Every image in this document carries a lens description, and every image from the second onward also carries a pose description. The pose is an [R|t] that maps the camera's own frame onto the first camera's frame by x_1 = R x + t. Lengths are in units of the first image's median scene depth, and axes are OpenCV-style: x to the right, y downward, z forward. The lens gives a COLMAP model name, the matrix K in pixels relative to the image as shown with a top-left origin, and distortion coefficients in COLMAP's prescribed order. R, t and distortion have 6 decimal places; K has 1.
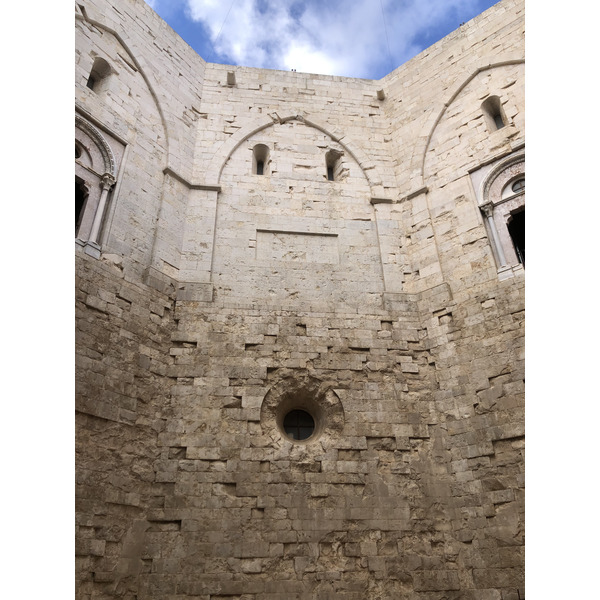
lens RADIAL K [[511.5, 0, 280.1], [0, 511.5, 317.6], [0, 0, 1]] dist [0.049157, -0.052504]
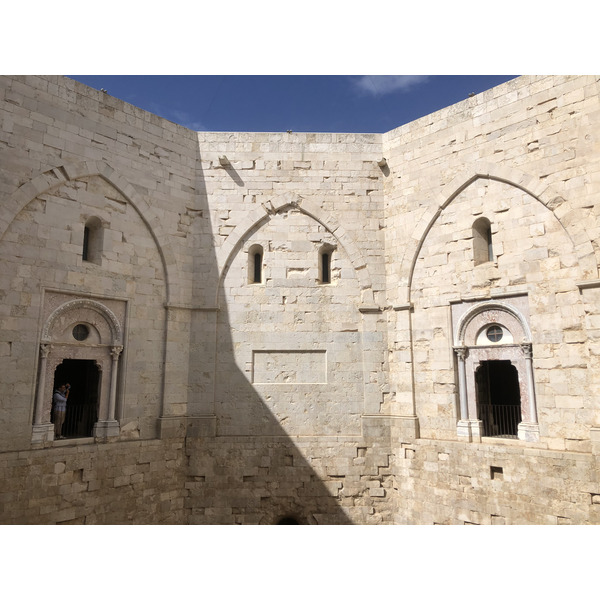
lens RADIAL K [[511.5, 0, 288.1], [0, 511.5, 291.6], [0, 0, 1]] dist [0.049157, -0.052504]
pose [[0.994026, -0.010085, -0.108677, 0.159726], [0.052258, 0.918145, 0.392784, -0.749203], [0.095821, -0.396116, 0.913187, 0.034591]]
